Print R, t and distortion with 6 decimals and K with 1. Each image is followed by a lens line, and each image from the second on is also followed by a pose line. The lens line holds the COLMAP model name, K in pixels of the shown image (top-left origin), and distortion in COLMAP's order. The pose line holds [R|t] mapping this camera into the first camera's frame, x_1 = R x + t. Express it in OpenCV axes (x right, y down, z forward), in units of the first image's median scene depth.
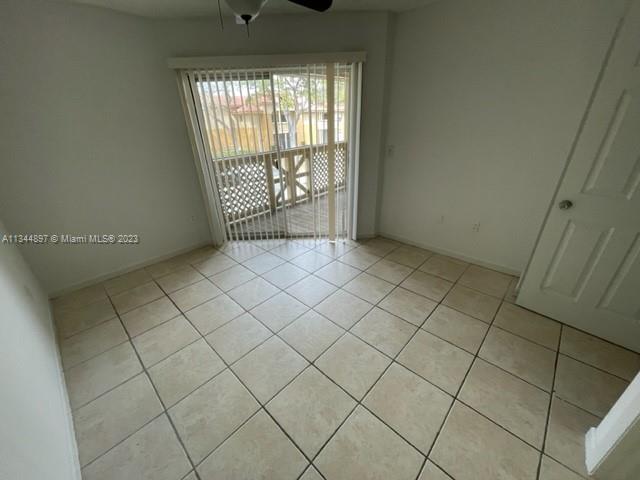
lens RADIAL K [[257.2, 0, 318.0], [0, 257.2, 239.6], [0, 0, 1]] dist [-0.003536, 0.000042]
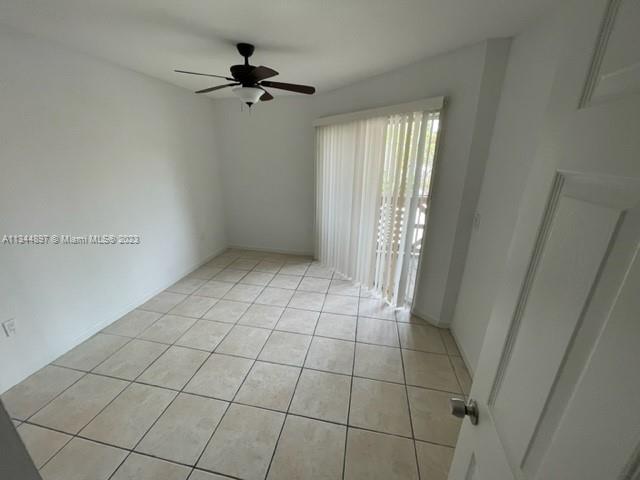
lens RADIAL K [[257.2, 0, 318.3], [0, 257.2, 238.3], [0, 0, 1]] dist [-0.003536, 0.000042]
pose [[0.538974, 0.296269, -0.788500, 0.735661], [-0.389238, 0.917763, 0.078777, -0.225318], [0.746995, 0.264455, 0.609969, 0.321986]]
